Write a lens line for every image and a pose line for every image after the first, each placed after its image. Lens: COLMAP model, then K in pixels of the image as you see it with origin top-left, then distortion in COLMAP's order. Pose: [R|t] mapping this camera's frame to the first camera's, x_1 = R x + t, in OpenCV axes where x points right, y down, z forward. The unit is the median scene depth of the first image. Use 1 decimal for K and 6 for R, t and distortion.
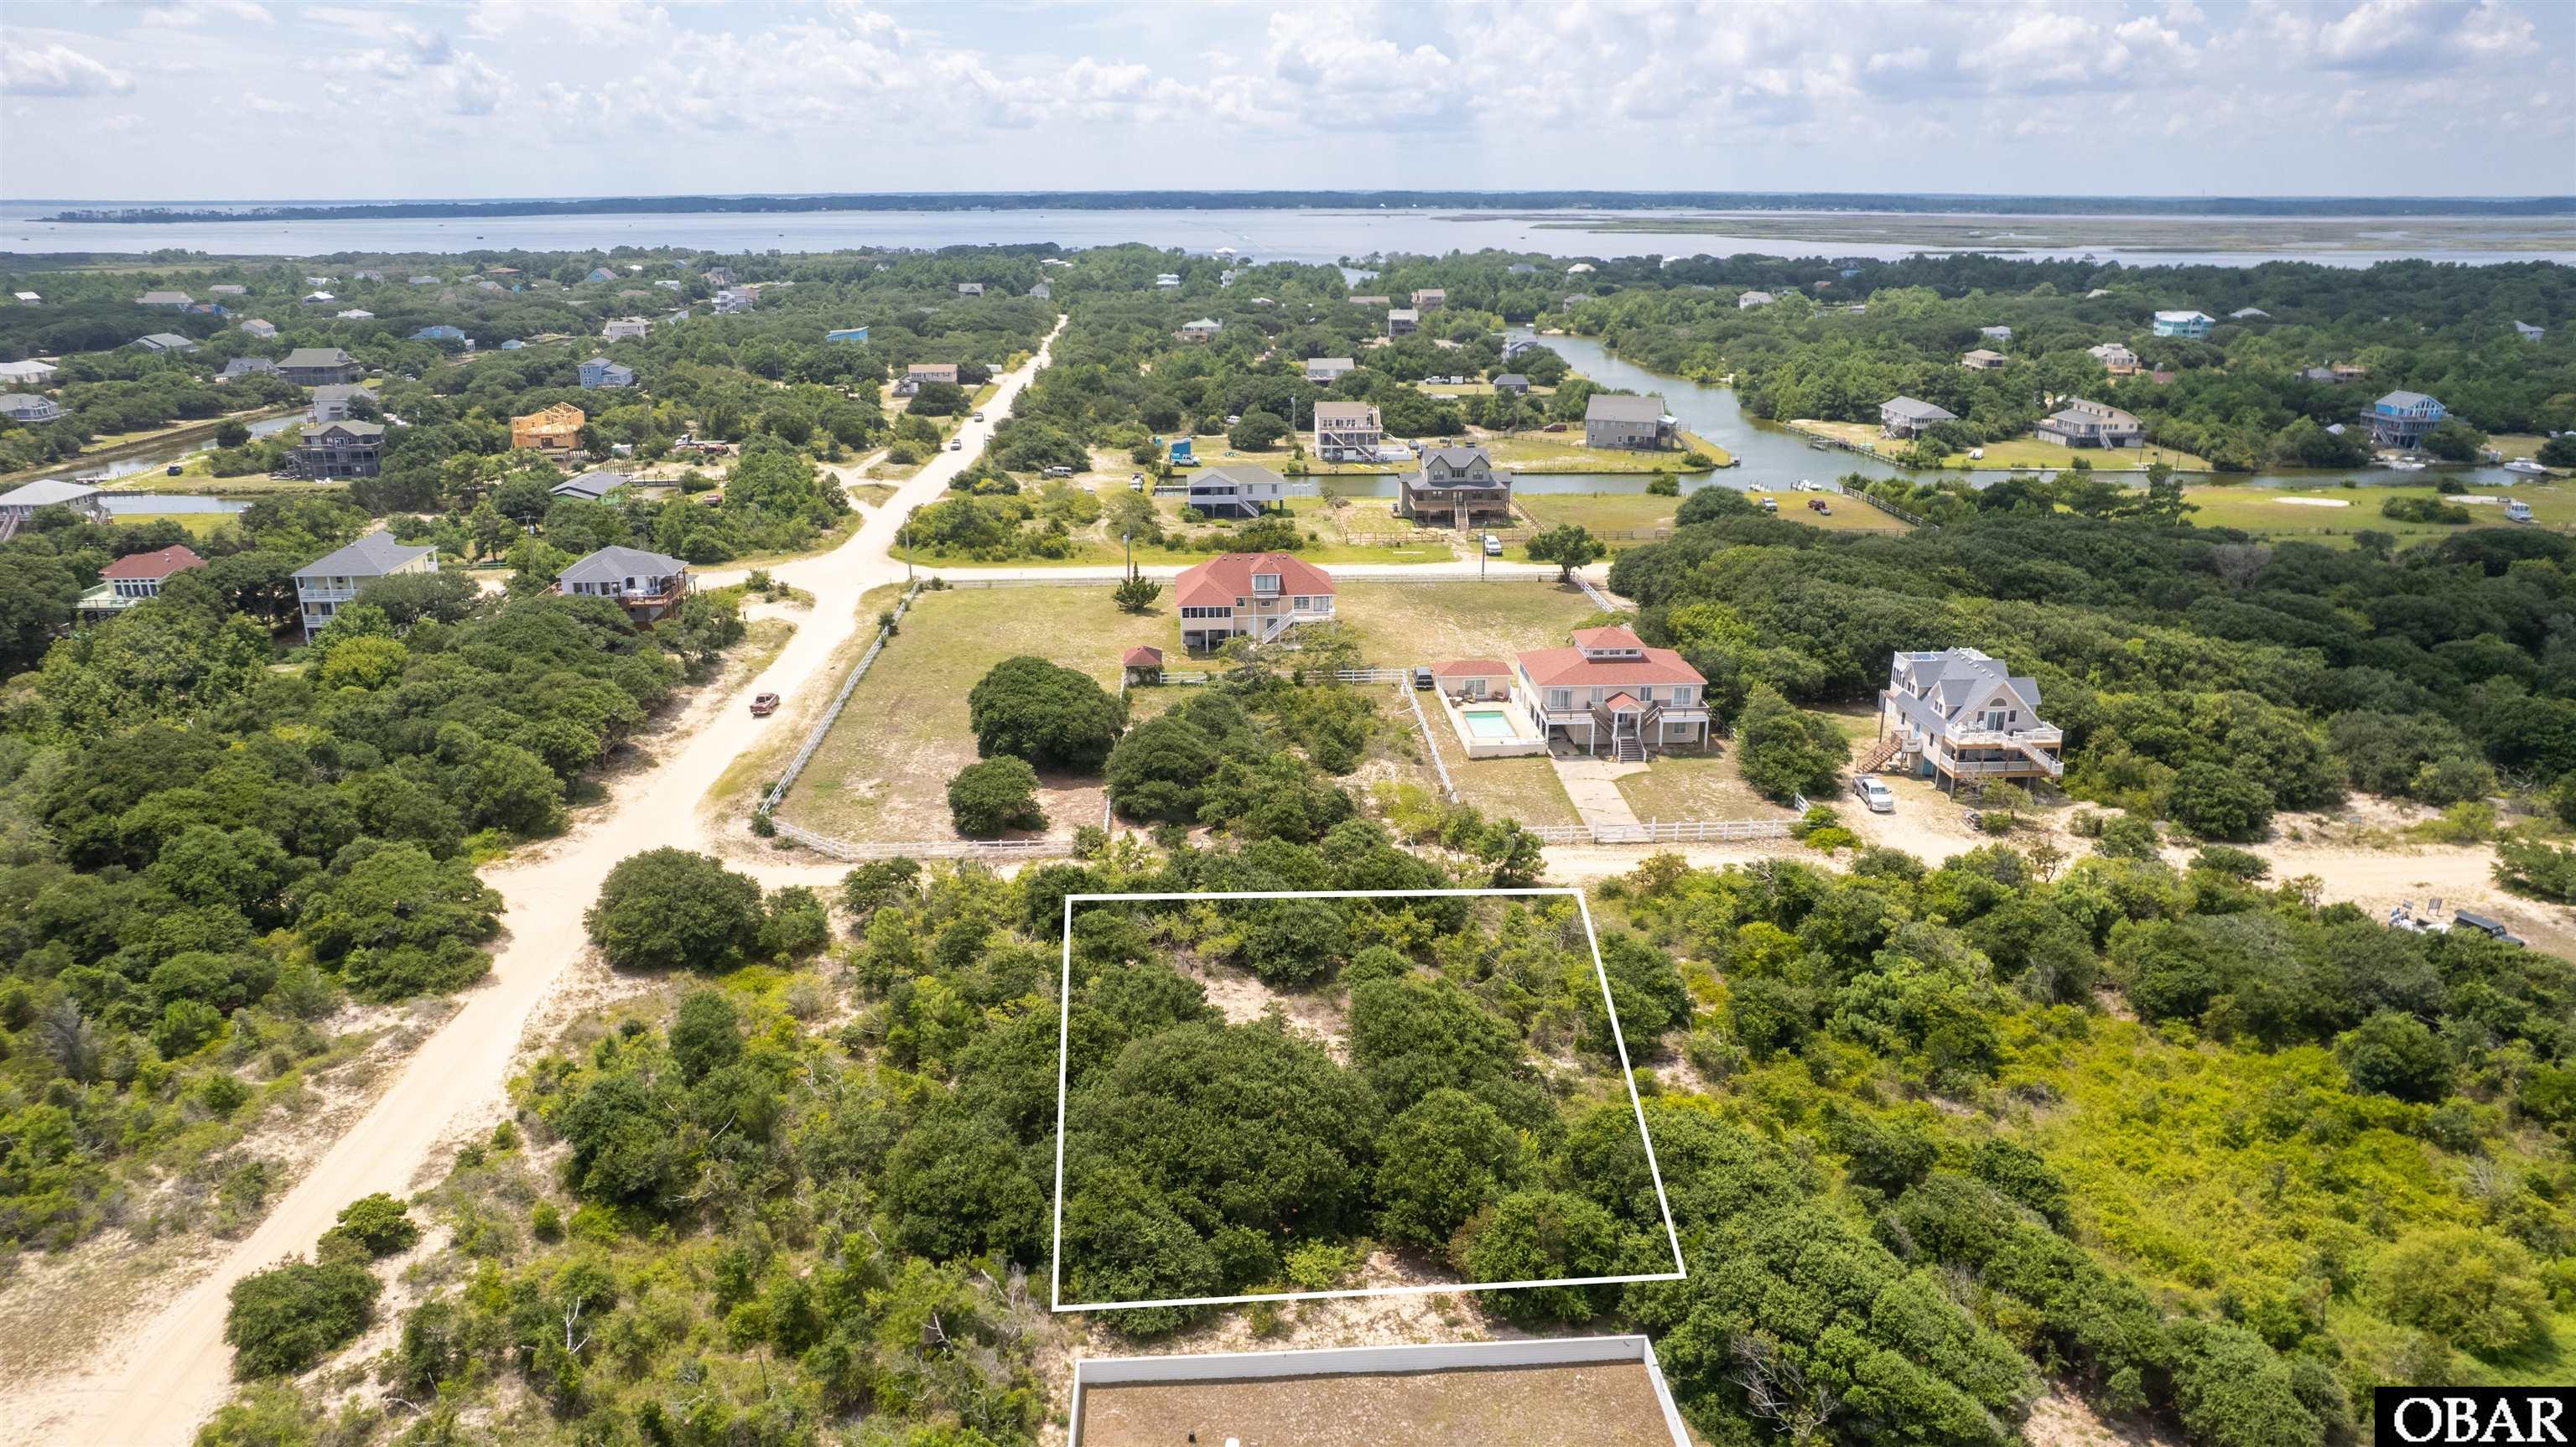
lens RADIAL K [[1663.1, 0, 1288.0], [0, 1663.1, 723.5], [0, 0, 1]] dist [-0.091822, 0.079919]
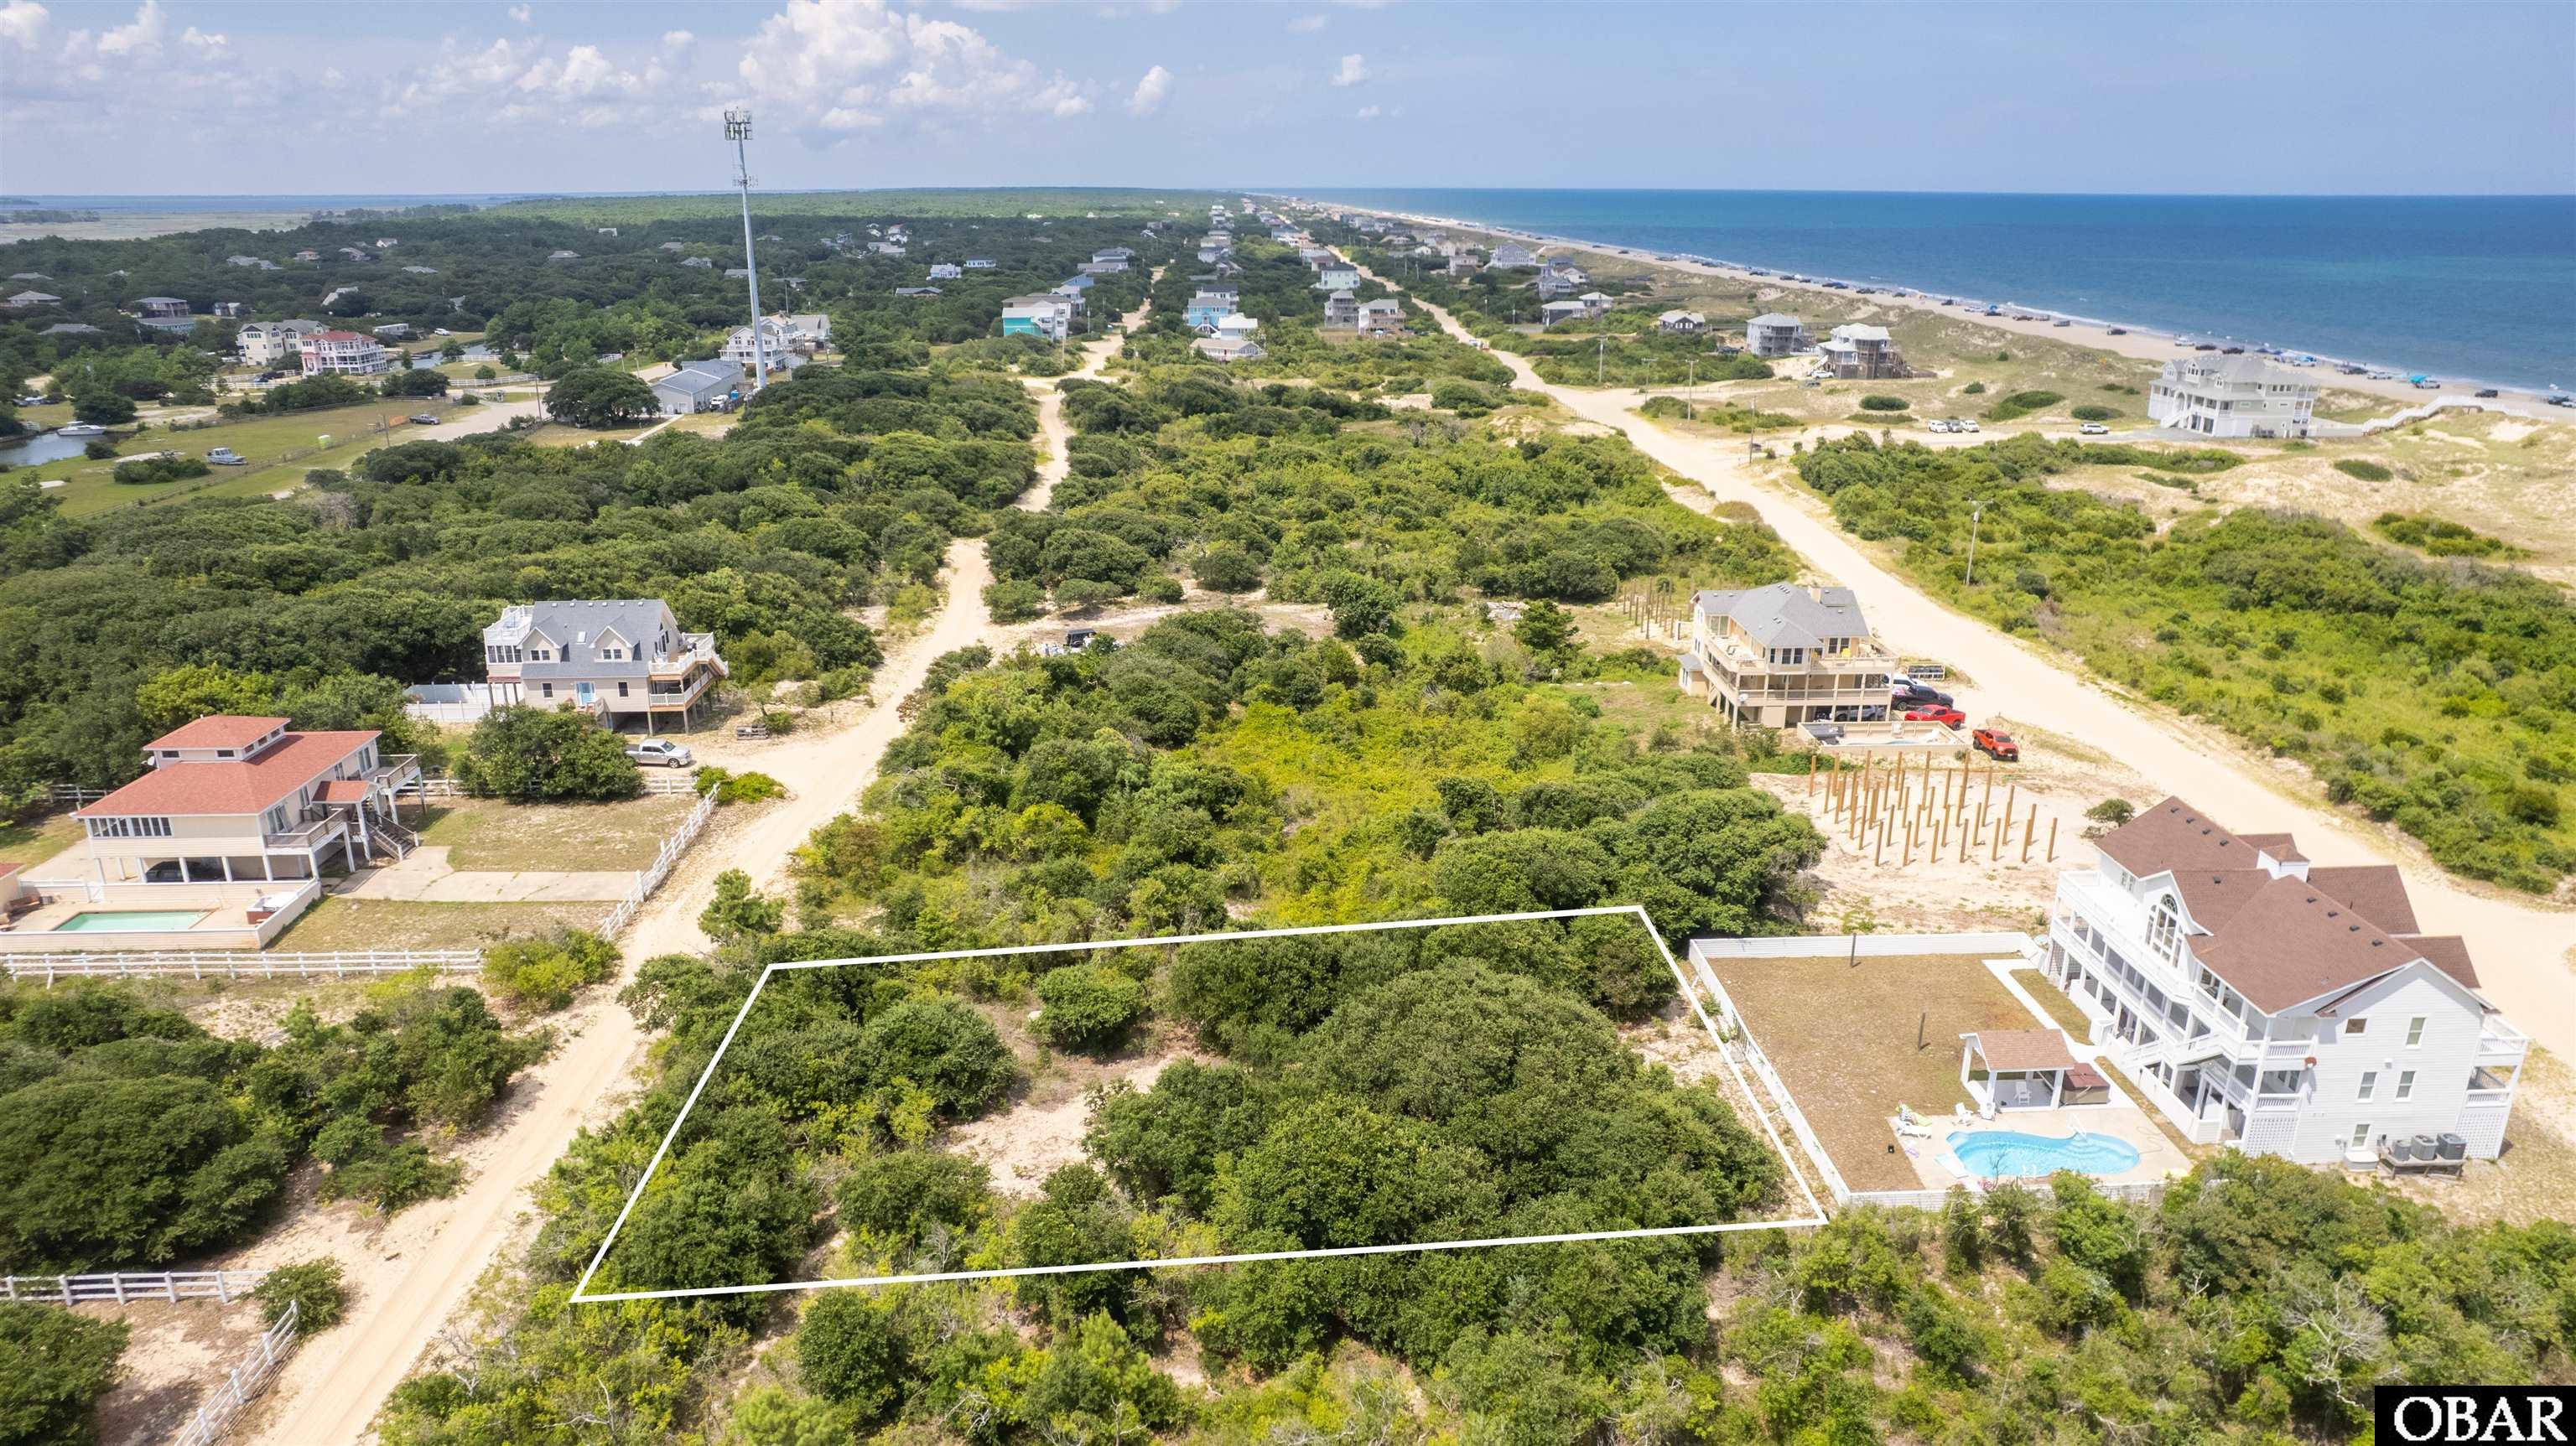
lens RADIAL K [[1663.1, 0, 1288.0], [0, 1663.1, 723.0], [0, 0, 1]] dist [-0.091822, 0.079919]
pose [[0.012181, -0.306162, 0.951902, -0.454050], [0.307691, 0.906929, 0.287760, -0.116152], [-0.951409, 0.289386, 0.105250, 0.529608]]
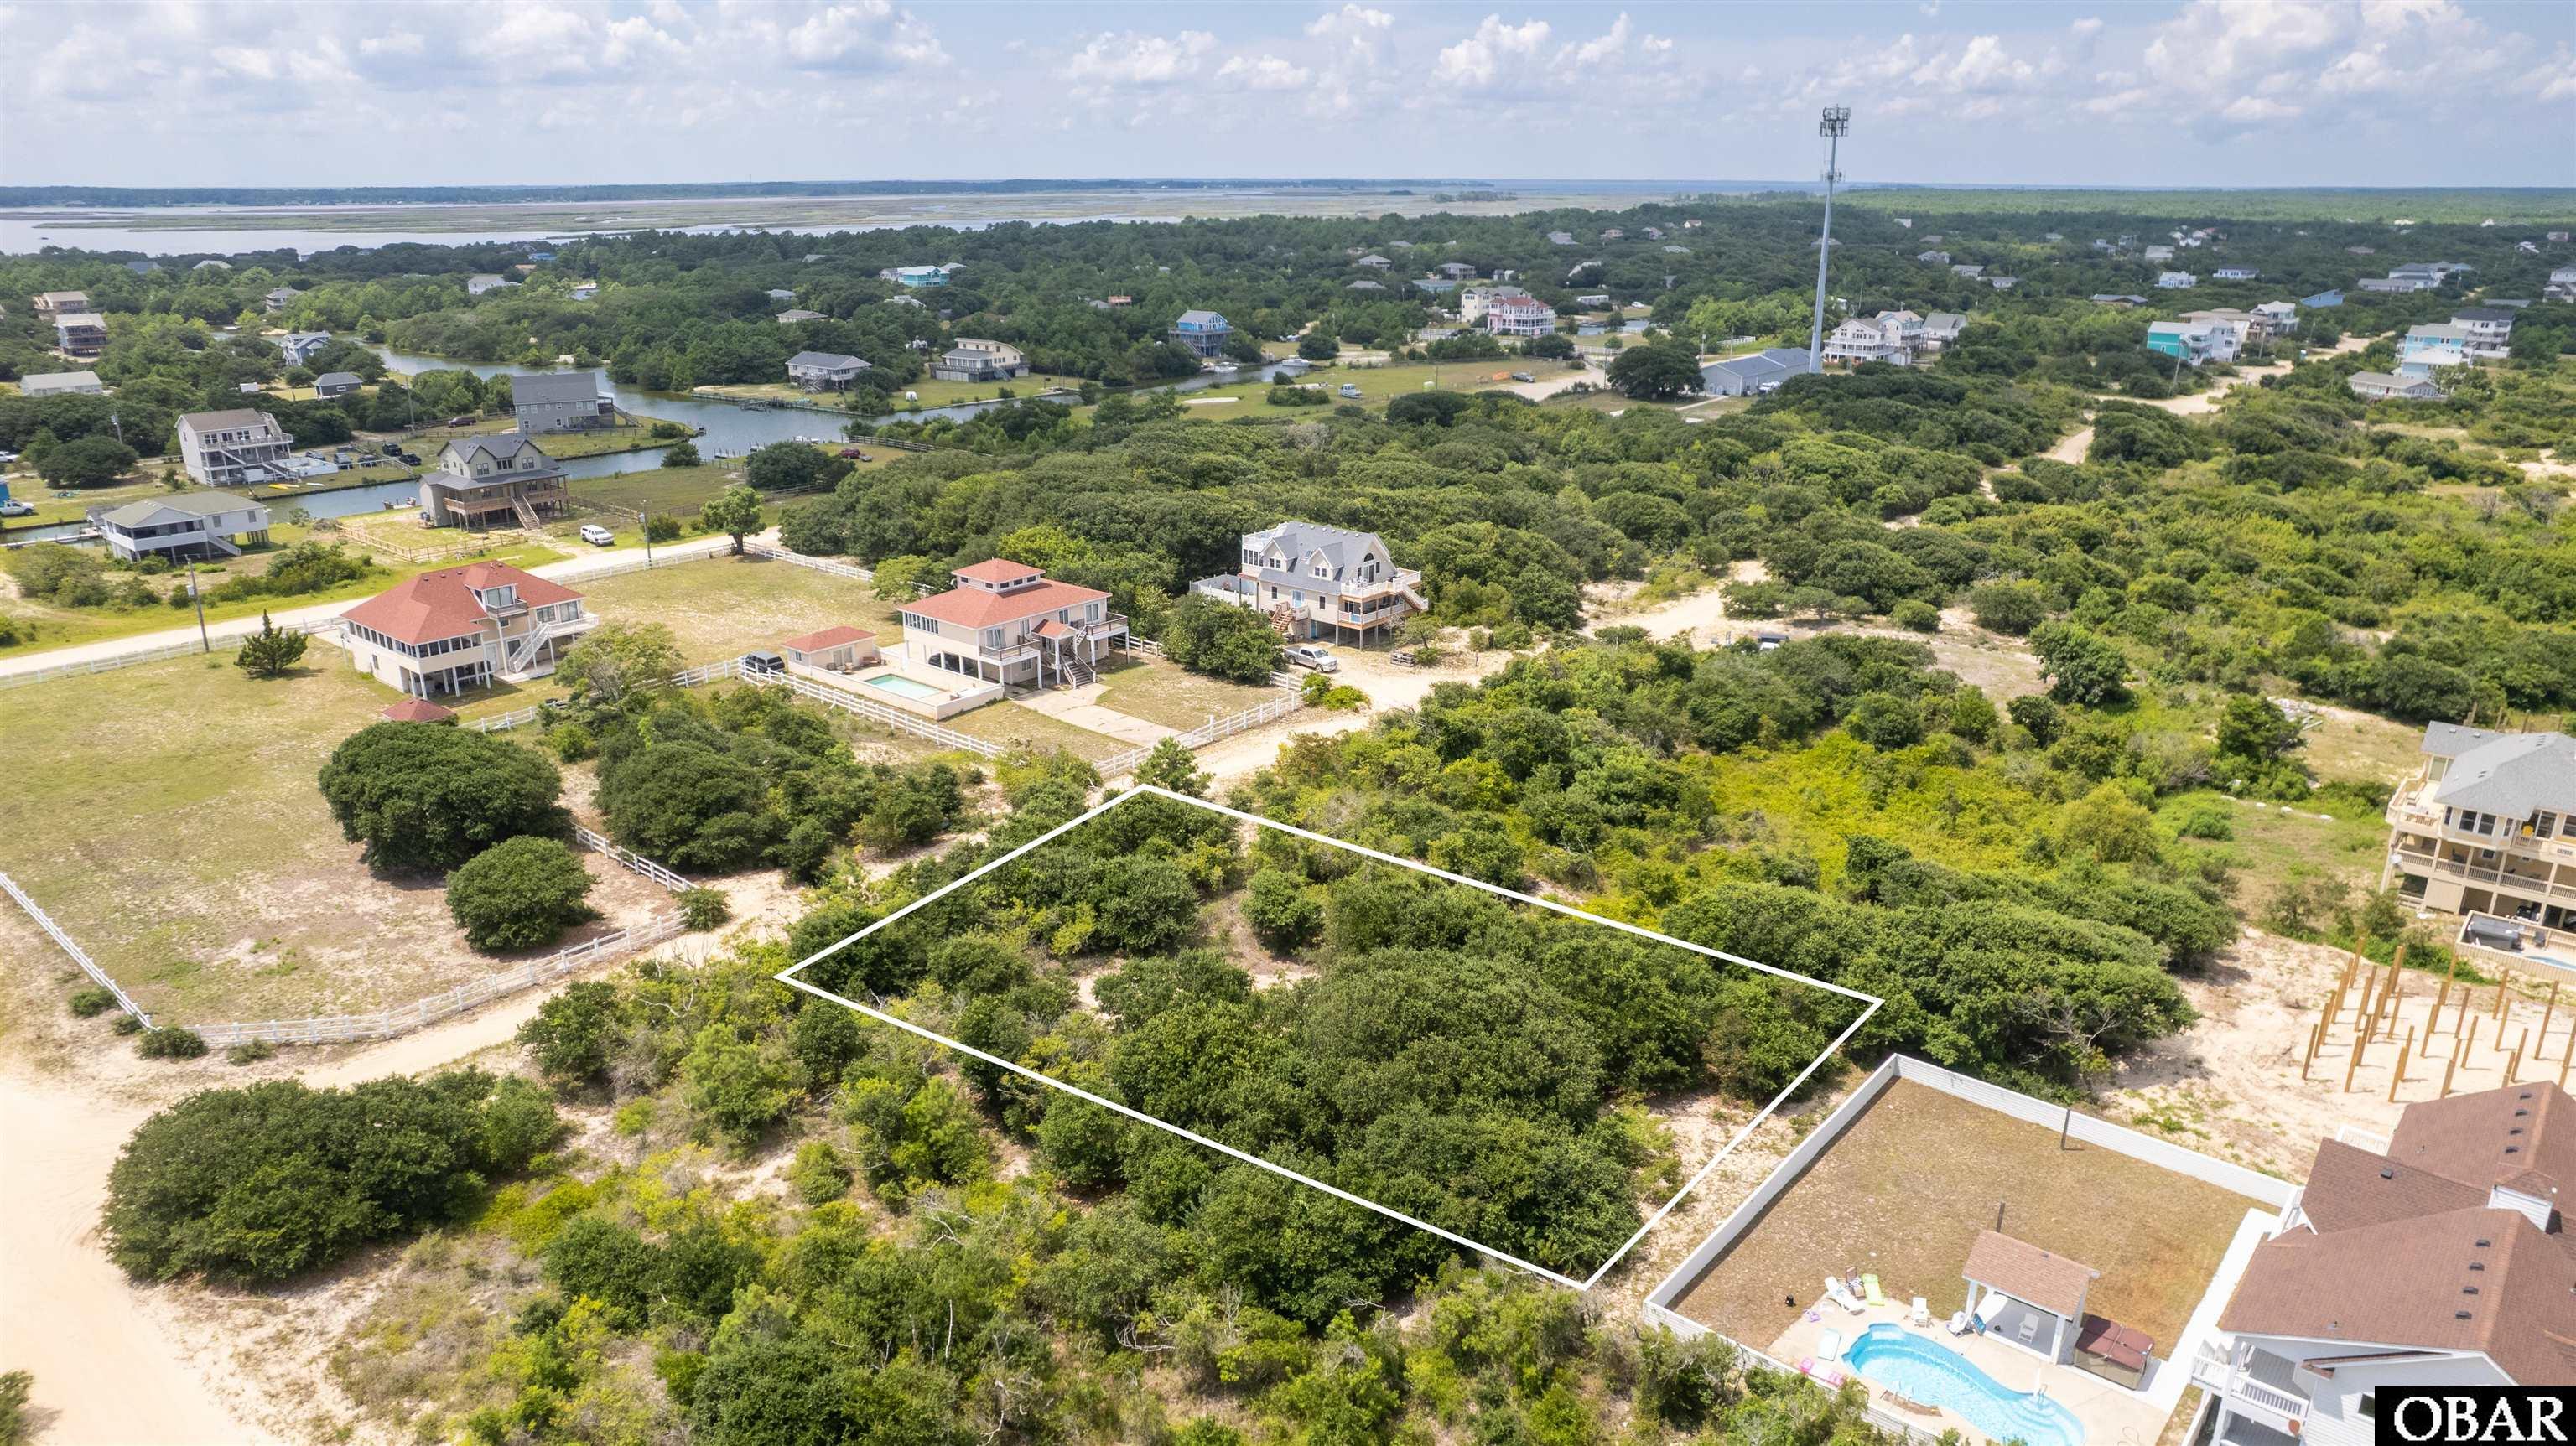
lens RADIAL K [[1663.1, 0, 1288.0], [0, 1663.1, 723.0], [0, 0, 1]] dist [-0.091822, 0.079919]
pose [[0.693552, -0.223269, 0.684936, -0.375124], [0.219854, 0.971003, 0.093899, -0.020100], [-0.686039, 0.085462, 0.722528, 0.215505]]
